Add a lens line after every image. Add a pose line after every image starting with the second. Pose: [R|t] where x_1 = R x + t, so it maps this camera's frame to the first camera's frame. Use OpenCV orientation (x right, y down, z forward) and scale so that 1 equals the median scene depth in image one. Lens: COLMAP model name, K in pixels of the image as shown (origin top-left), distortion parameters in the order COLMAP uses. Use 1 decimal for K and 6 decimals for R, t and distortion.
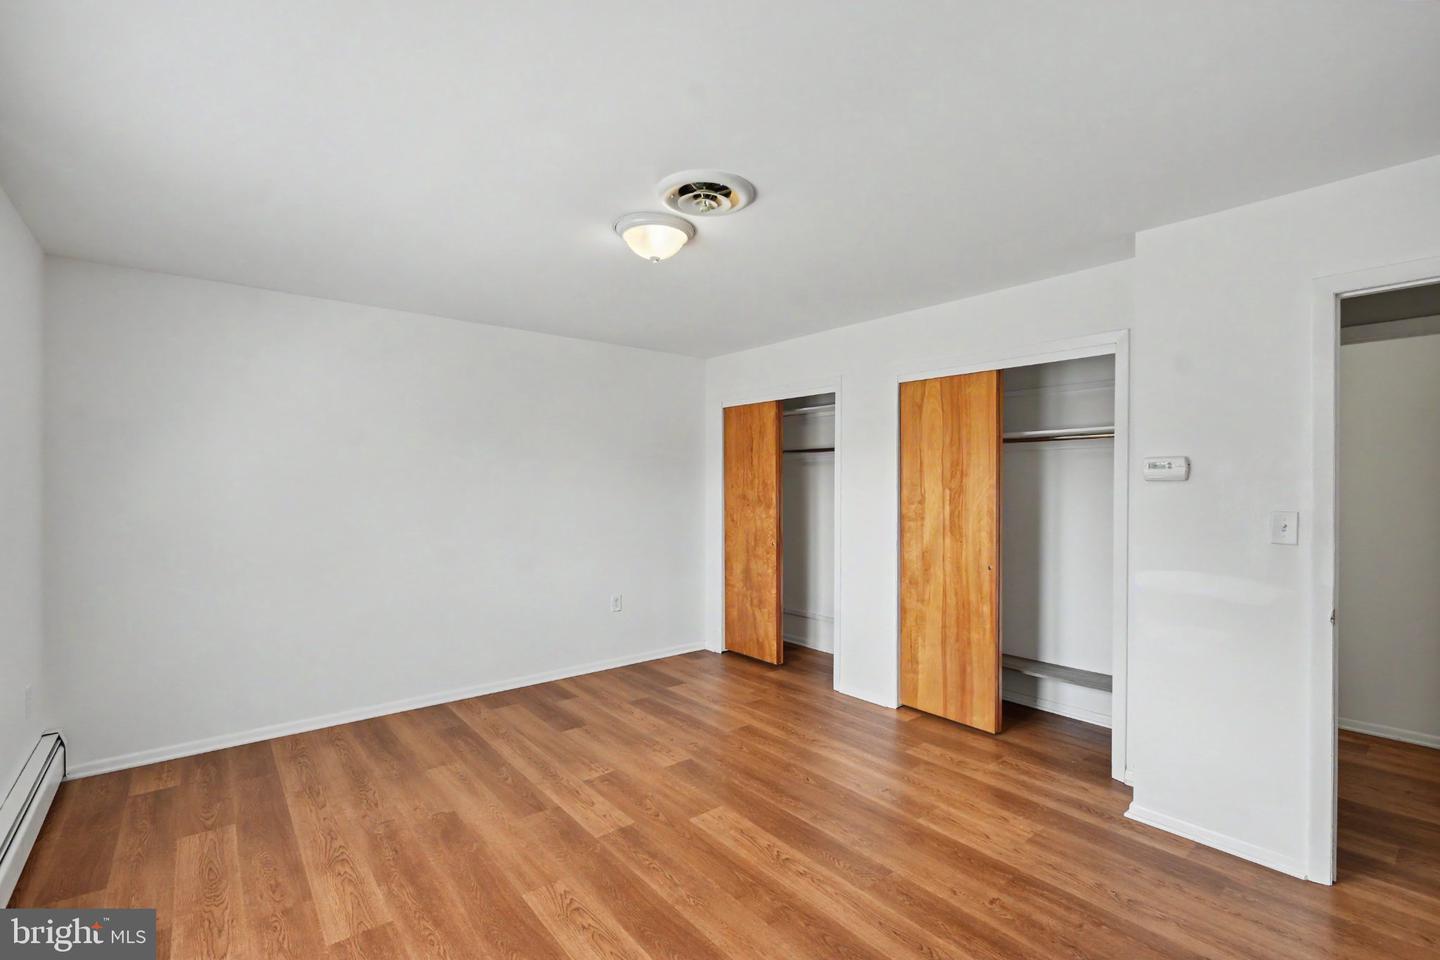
lens RADIAL K [[647.5, 0, 713.7], [0, 647.5, 479.2], [0, 0, 1]] dist [0.000934, -0.000001]
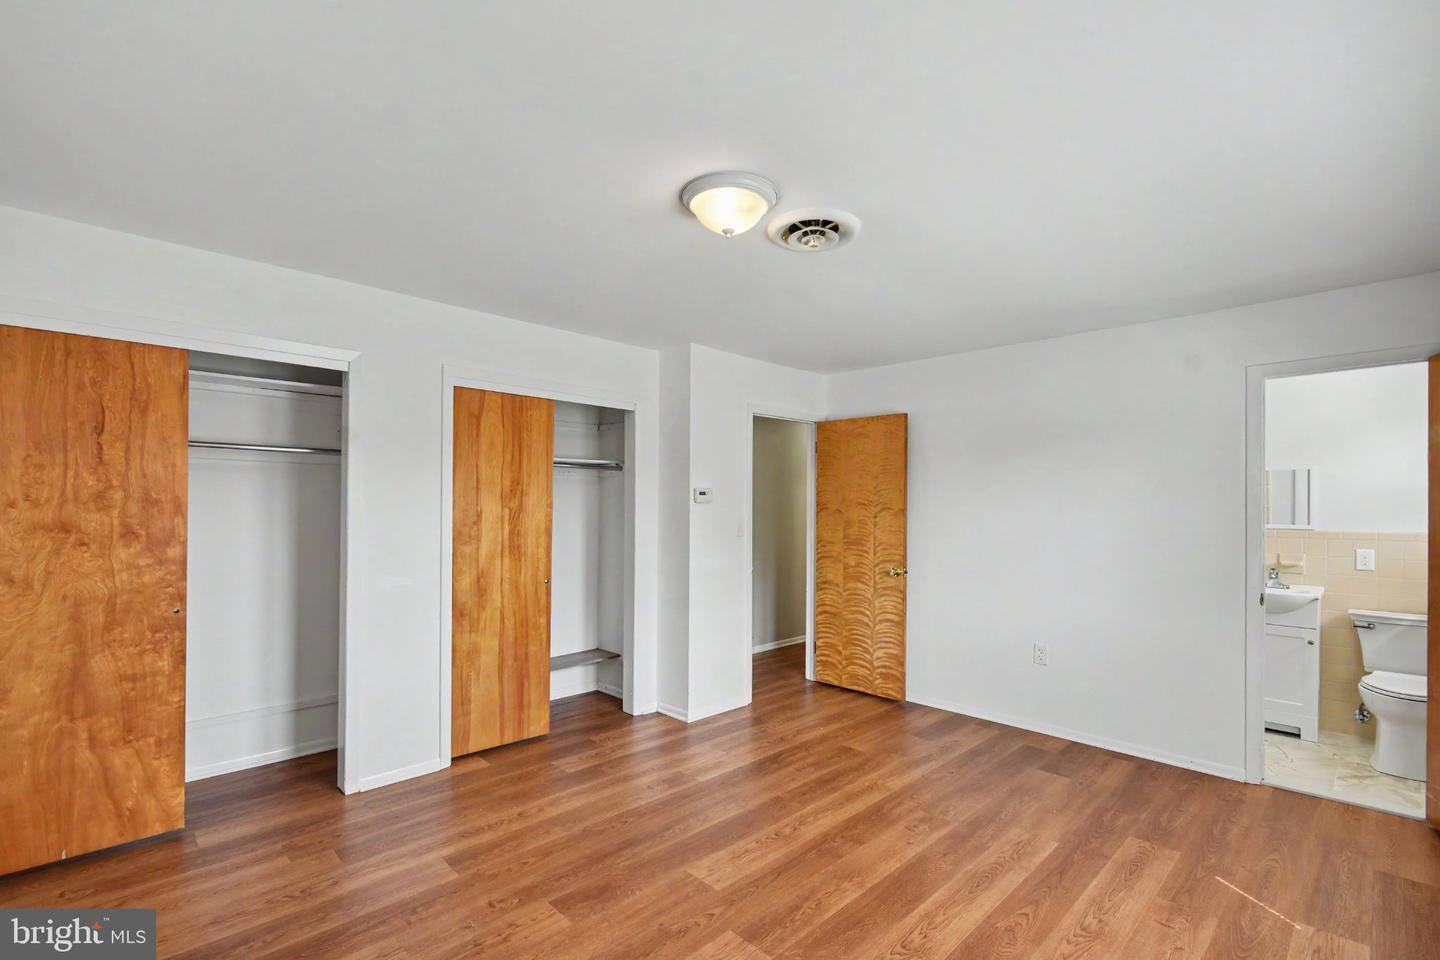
lens RADIAL K [[660.1, 0, 718.0], [0, 660.1, 496.7], [0, 0, 1]] dist [0.000475, -0.000618]
pose [[-0.102595, 0.013643, 0.994630, -0.692850], [-0.012724, 0.999806, -0.015027, 0.008809], [-0.994642, -0.014197, -0.102401, 0.823193]]
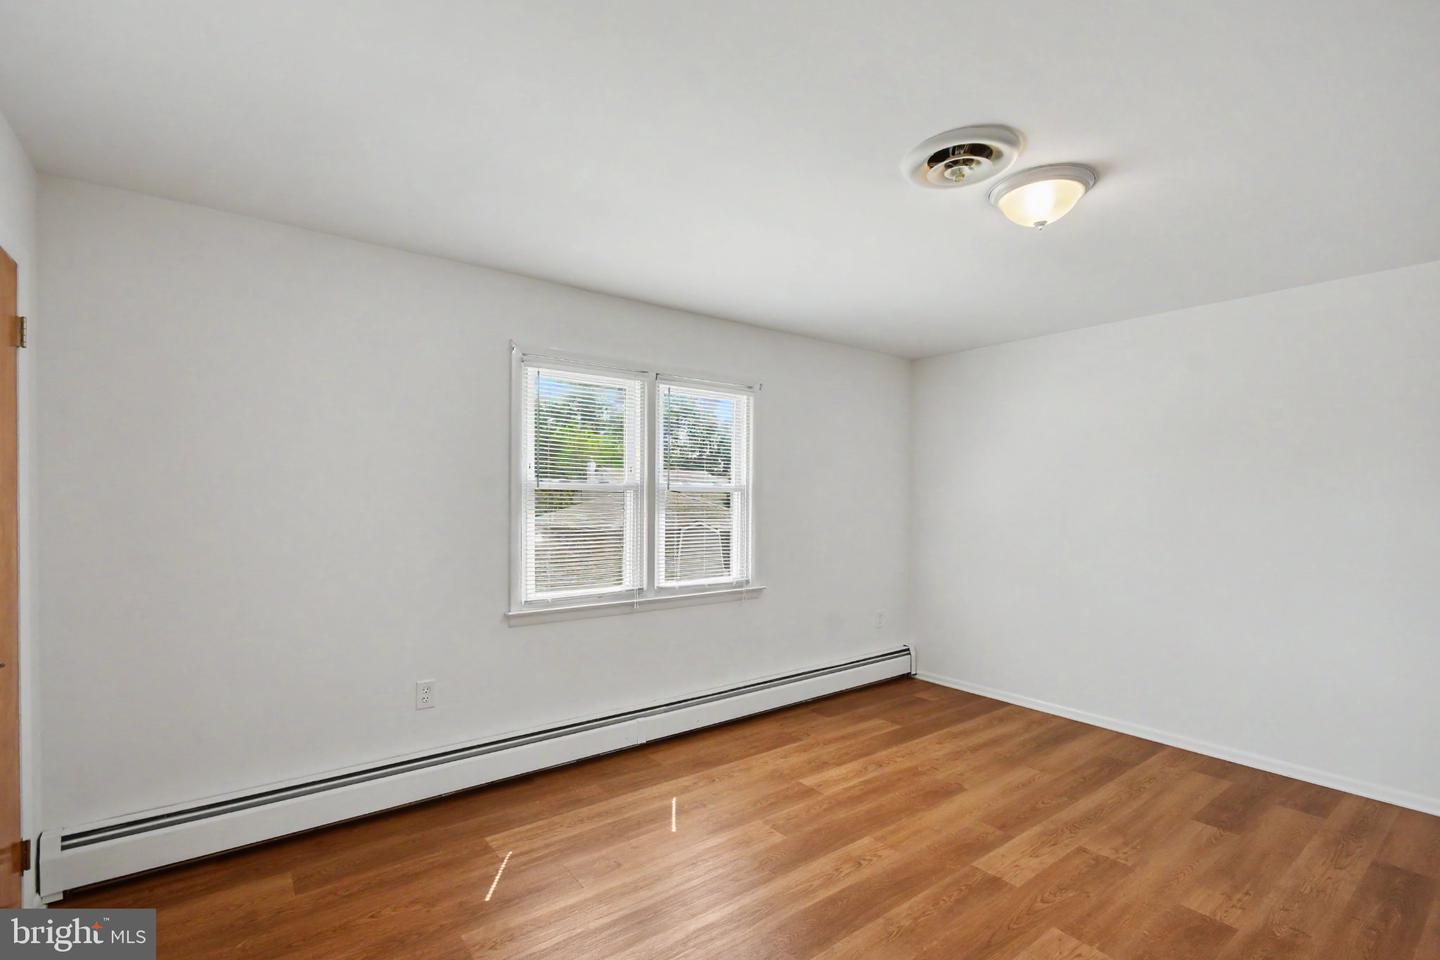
lens RADIAL K [[647.3, 0, 713.8], [0, 647.3, 498.0], [0, 0, 1]] dist [-0.003046, -0.000453]
pose [[-0.026169, 0.002738, -0.999654, 0.560377], [-0.004525, 0.999986, 0.002857, 0.006845], [0.999647, 0.004598, -0.026156, 0.457253]]
